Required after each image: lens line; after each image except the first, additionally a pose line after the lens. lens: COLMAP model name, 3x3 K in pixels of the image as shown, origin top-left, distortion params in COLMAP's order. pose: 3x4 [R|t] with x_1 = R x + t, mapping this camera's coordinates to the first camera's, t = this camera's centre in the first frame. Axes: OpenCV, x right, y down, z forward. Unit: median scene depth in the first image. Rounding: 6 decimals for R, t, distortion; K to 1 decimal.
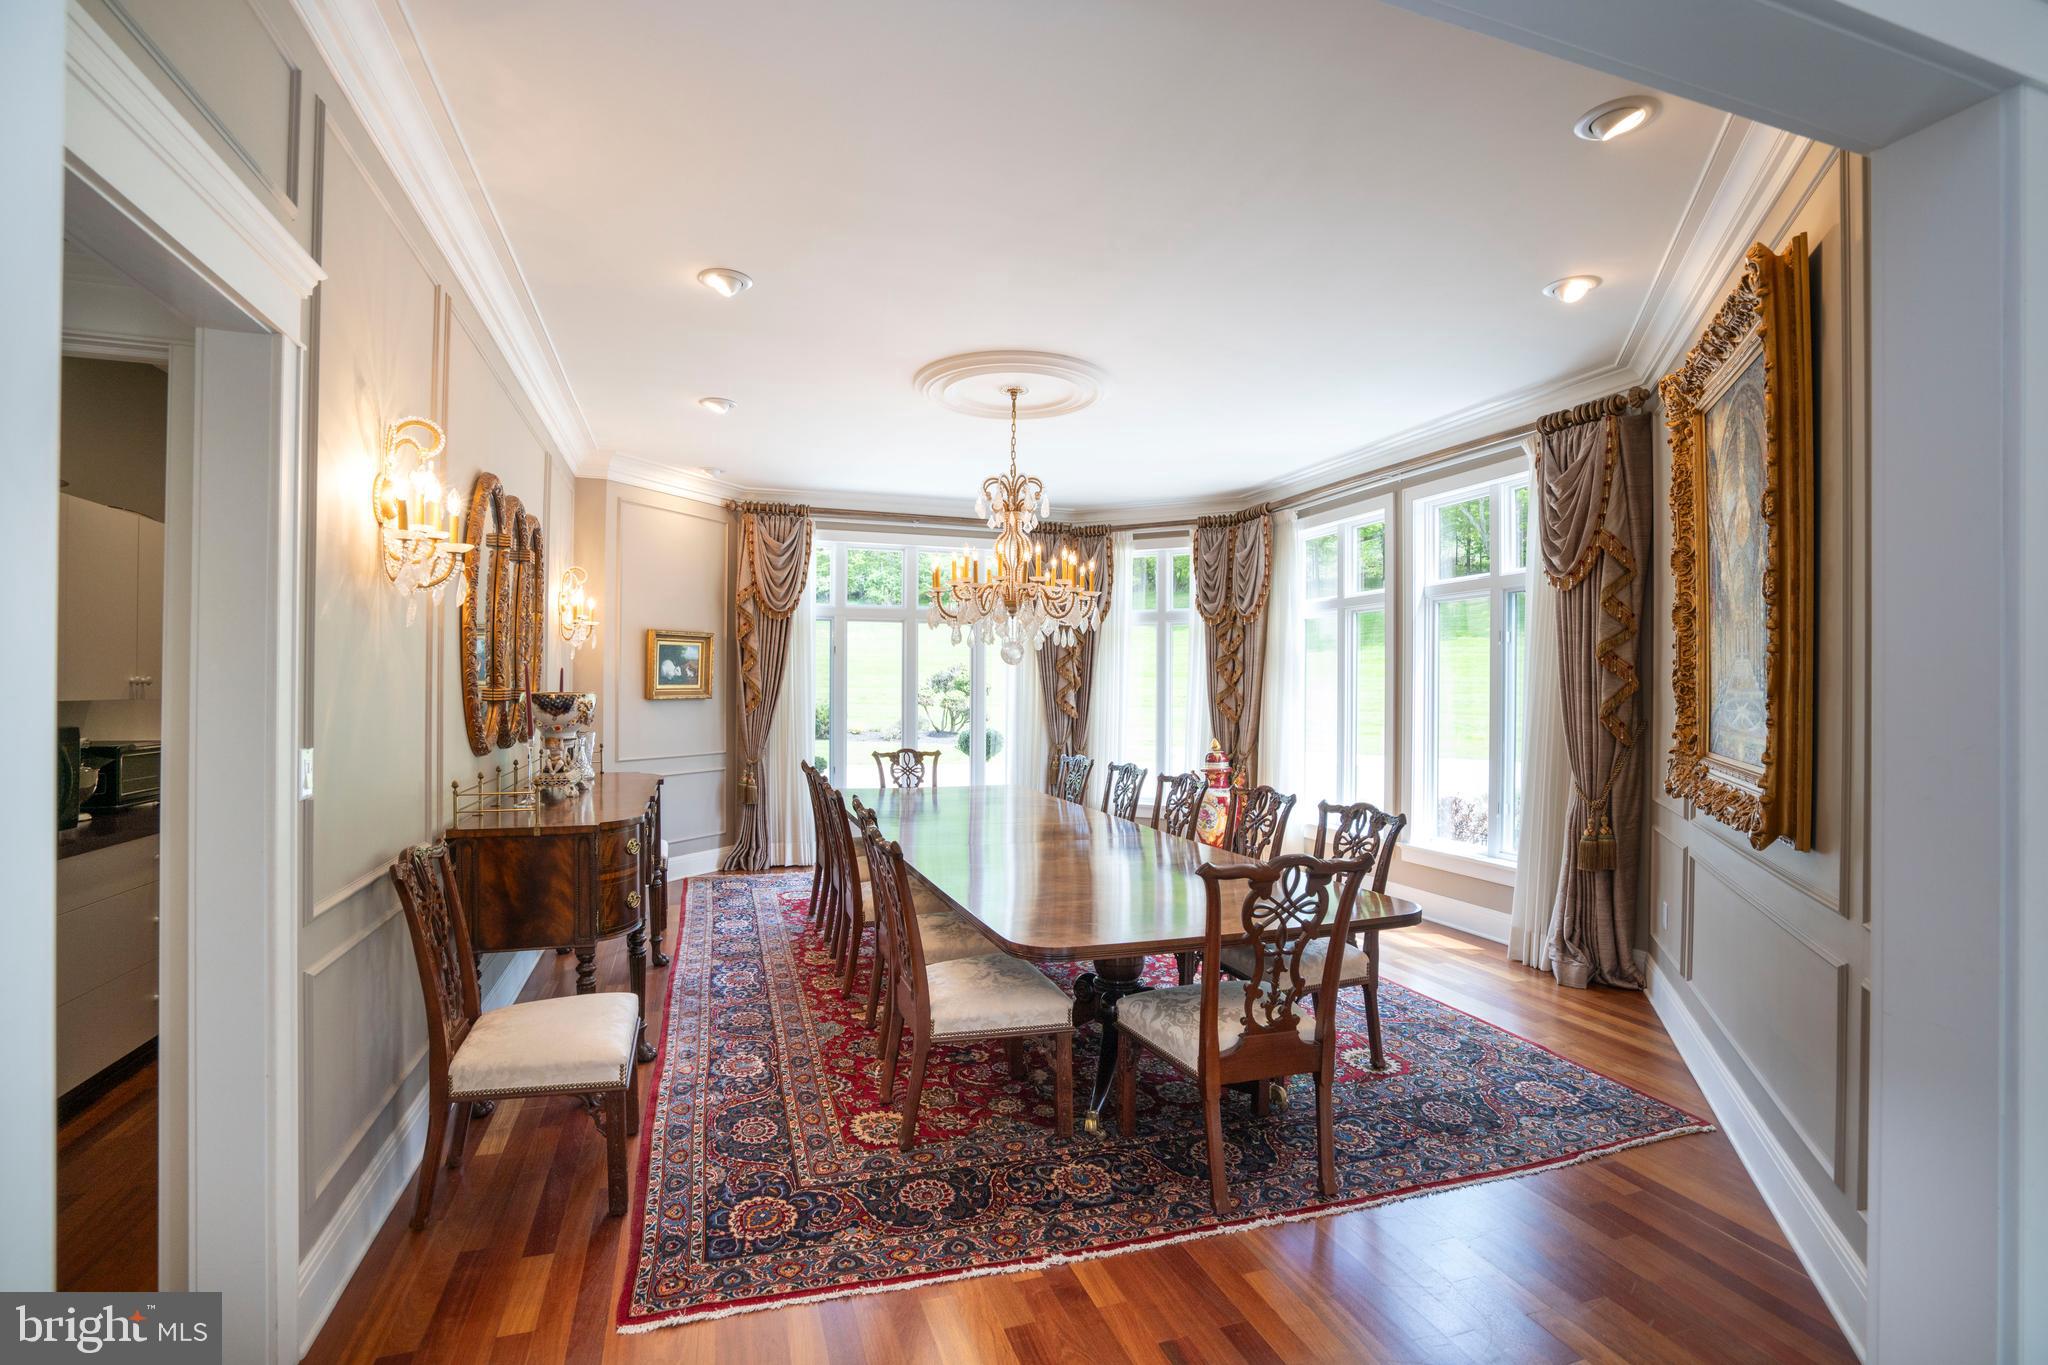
lens RADIAL K [[942.6, 0, 1017.7], [0, 942.6, 685.2], [0, 0, 1]] dist [-0.061253, 0.016677]
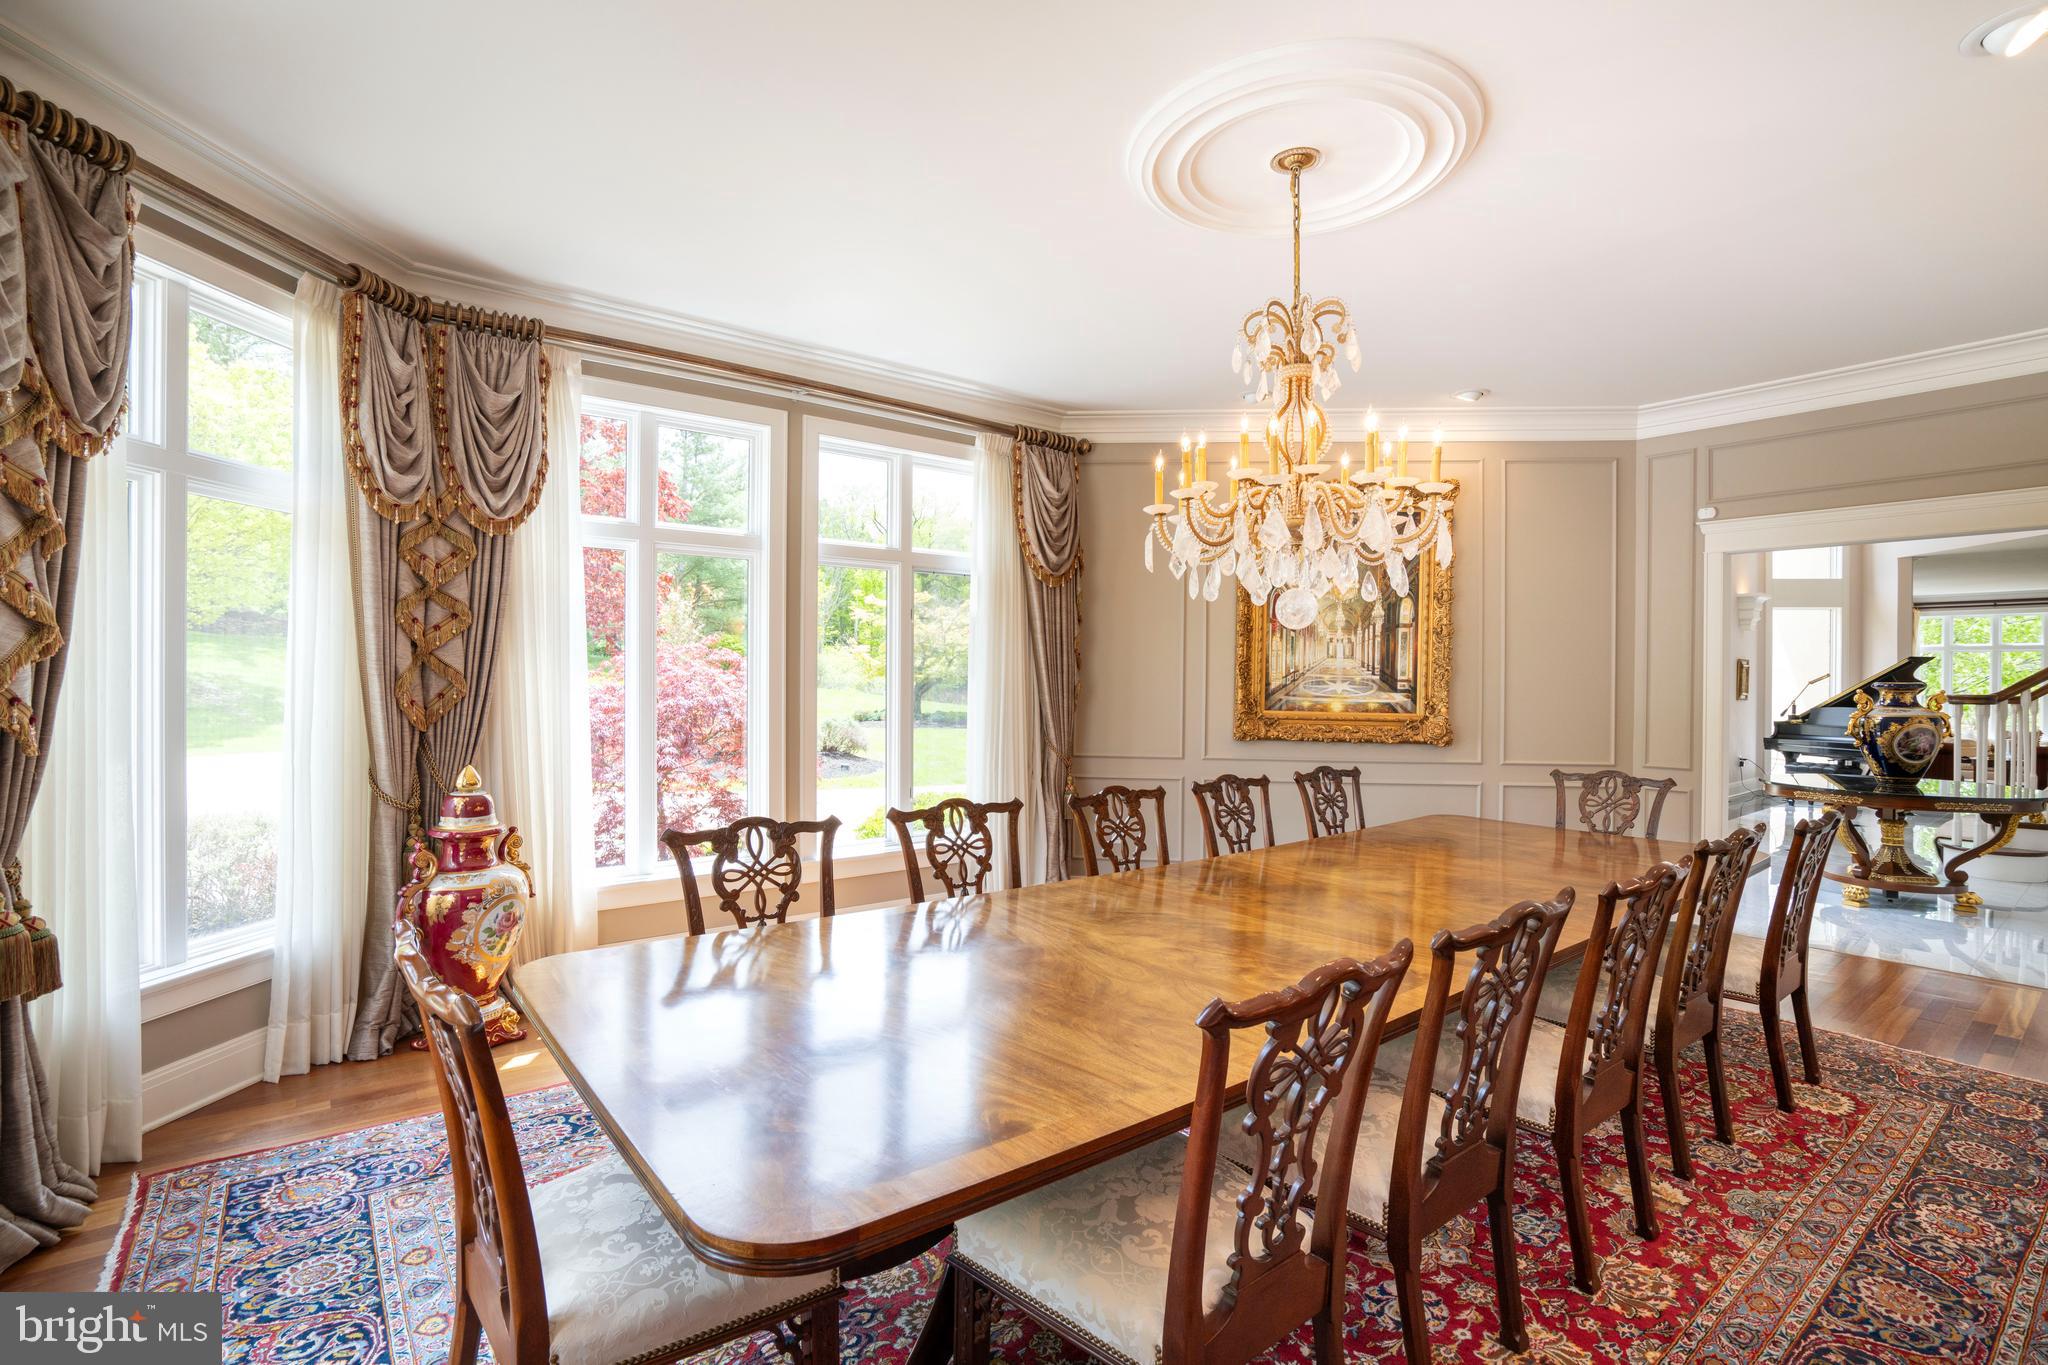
lens RADIAL K [[942.6, 0, 1017.7], [0, 942.6, 685.2], [0, 0, 1]] dist [-0.061253, 0.016677]
pose [[-0.326010, -0.010848, 0.945304, -0.561009], [-0.011447, 0.999906, 0.007527, 0.015171], [-0.945297, -0.008367, -0.326104, 1.530170]]
